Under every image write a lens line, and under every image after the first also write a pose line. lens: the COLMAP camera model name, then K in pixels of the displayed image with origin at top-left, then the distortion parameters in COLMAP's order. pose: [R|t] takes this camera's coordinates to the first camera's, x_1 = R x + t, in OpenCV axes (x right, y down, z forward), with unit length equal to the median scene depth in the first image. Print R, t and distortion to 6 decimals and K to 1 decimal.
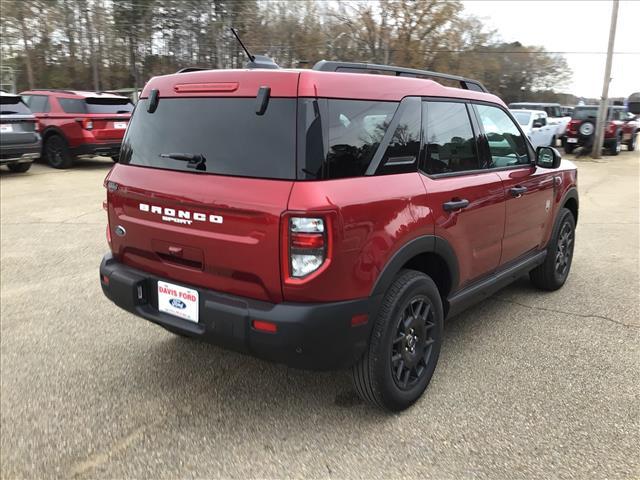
lens RADIAL K [[584.0, 0, 321.4], [0, 584.0, 238.6], [0, 0, 1]] dist [0.079639, -0.153251]
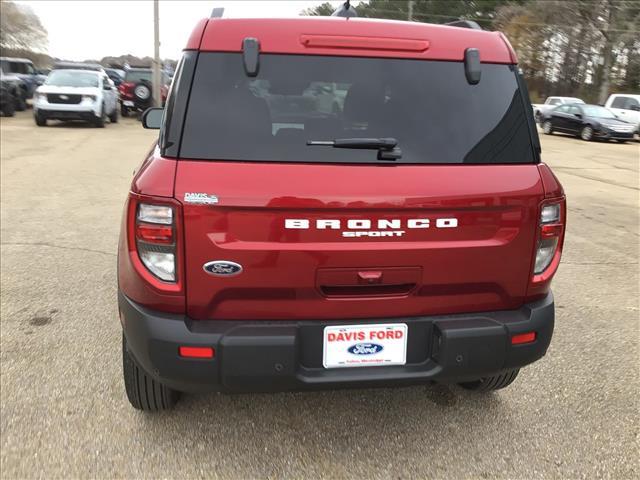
lens RADIAL K [[584.0, 0, 321.4], [0, 584.0, 238.6], [0, 0, 1]] dist [0.079639, -0.153251]
pose [[0.676674, -0.168324, 0.716784, -0.708658], [0.123331, 0.985675, 0.115038, -0.102009], [-0.725880, 0.010558, 0.687740, 0.501136]]
